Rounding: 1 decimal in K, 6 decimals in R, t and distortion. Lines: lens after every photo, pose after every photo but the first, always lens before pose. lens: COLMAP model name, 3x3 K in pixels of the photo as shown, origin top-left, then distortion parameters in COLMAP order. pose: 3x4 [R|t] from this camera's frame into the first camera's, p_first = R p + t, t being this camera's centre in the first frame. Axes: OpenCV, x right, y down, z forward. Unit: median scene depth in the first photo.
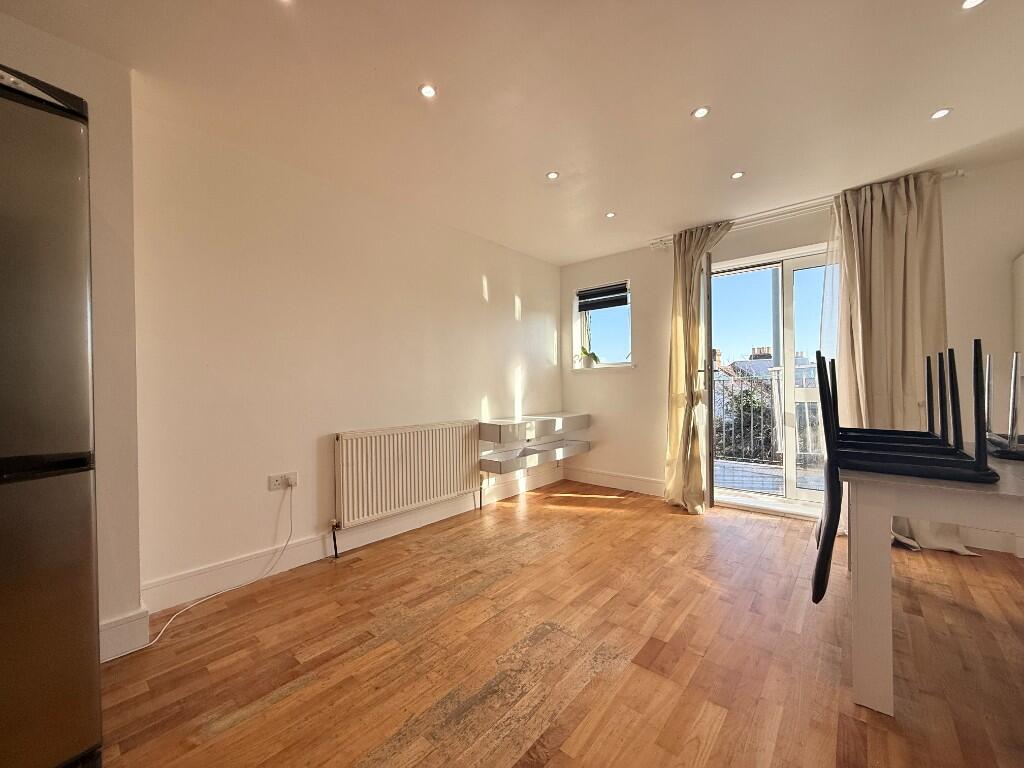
lens RADIAL K [[409.9, 0, 512.0], [0, 409.9, 384.0], [0, 0, 1]] dist [0.000096, -0.000005]
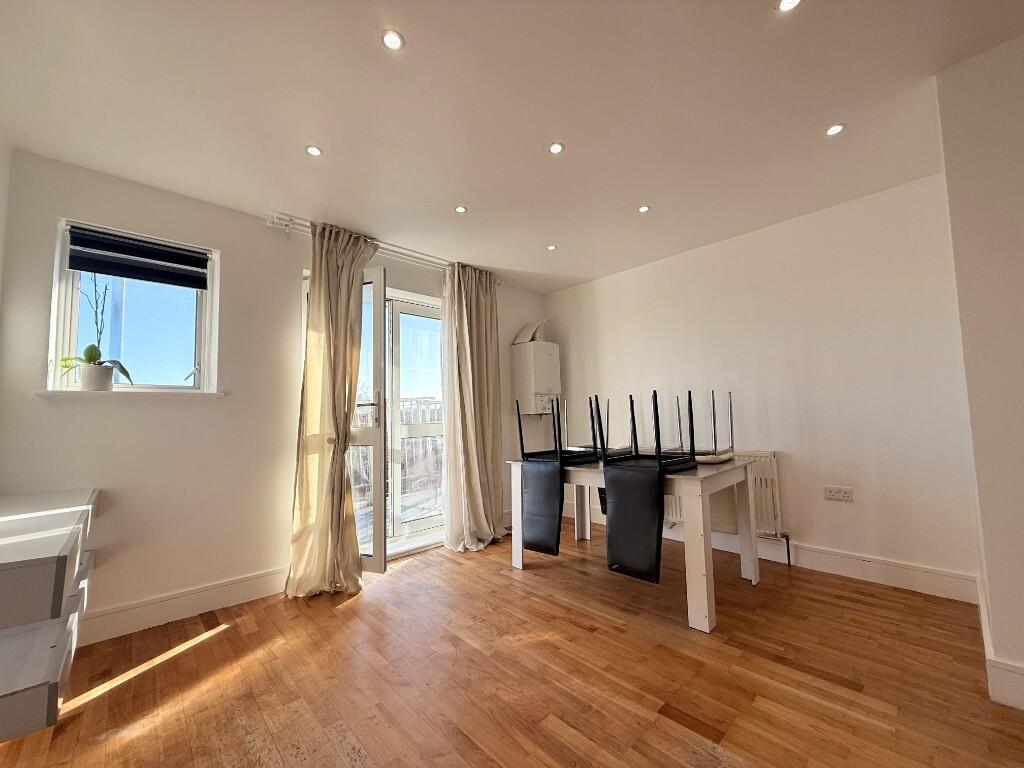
lens RADIAL K [[407.9, 0, 512.0], [0, 407.9, 384.0], [0, 0, 1]] dist [0.009799, 0.000003]
pose [[0.111374, 0.086317, 0.990023, -0.308893], [0.016904, 0.995912, -0.088732, 0.004527], [-0.993635, 0.026618, 0.109460, 0.615665]]
